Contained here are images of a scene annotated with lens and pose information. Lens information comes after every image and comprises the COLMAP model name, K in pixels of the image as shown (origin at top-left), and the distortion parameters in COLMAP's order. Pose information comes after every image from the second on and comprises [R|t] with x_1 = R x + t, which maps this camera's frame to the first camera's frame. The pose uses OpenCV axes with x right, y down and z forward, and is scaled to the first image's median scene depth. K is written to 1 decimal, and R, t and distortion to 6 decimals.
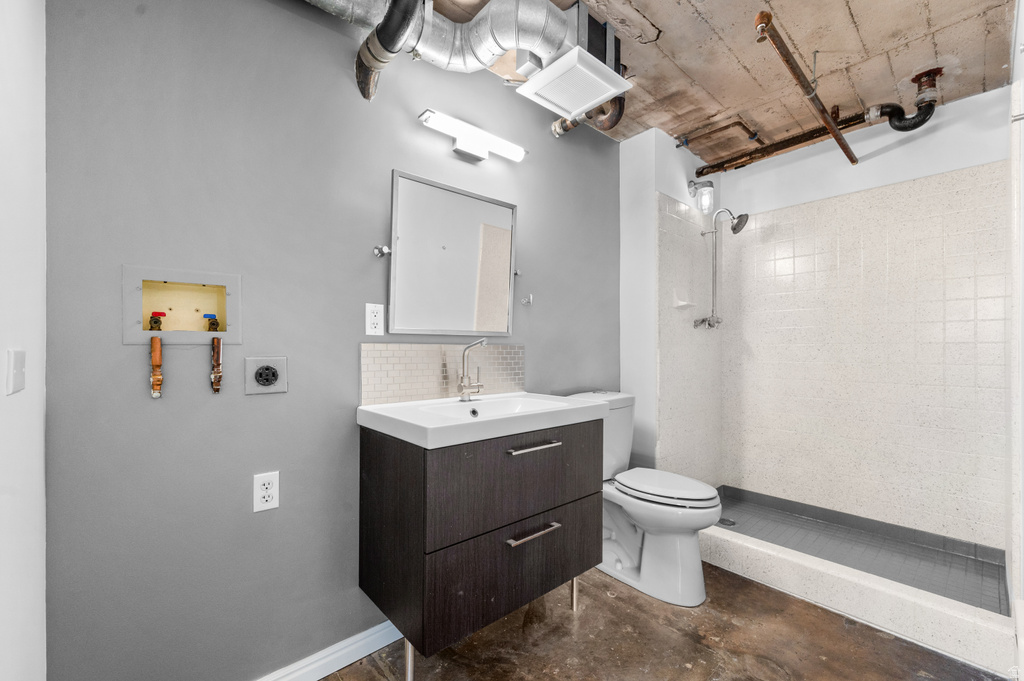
lens RADIAL K [[423.5, 0, 513.7], [0, 423.5, 348.9], [0, 0, 1]] dist [0.000019, 0.000076]
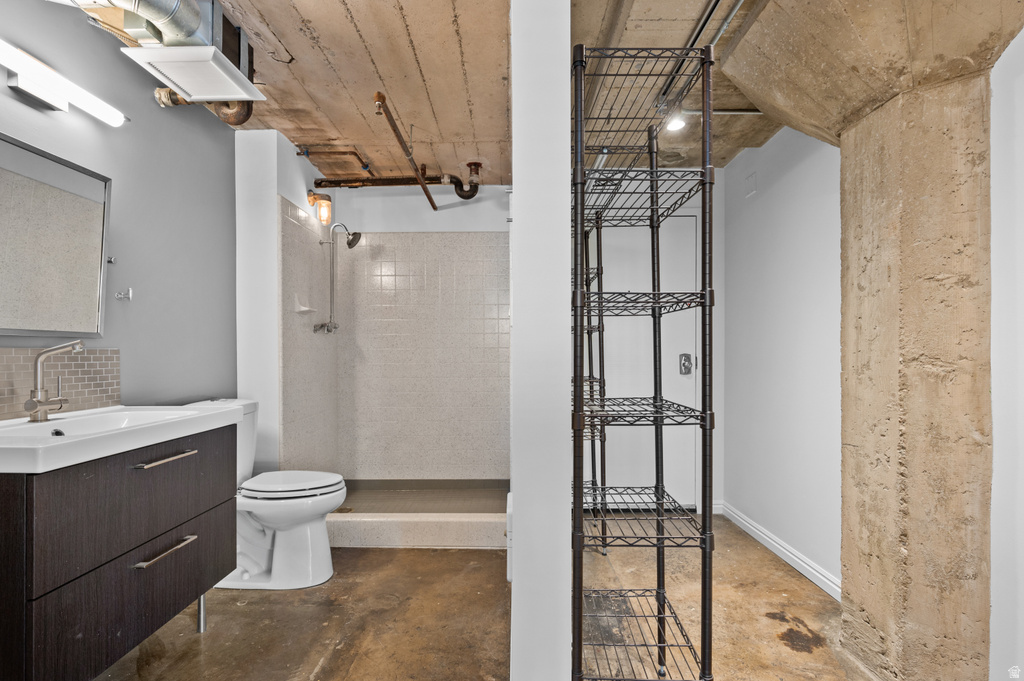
lens RADIAL K [[469.3, 0, 511.7], [0, 469.3, 352.1], [0, 0, 1]] dist [0.000347, 0.000261]
pose [[0.667624, -0.002505, 0.744494, -0.151501], [0.003387, 0.999994, 0.000327, -0.000408], [-0.744491, 0.002303, 0.667629, -0.183295]]
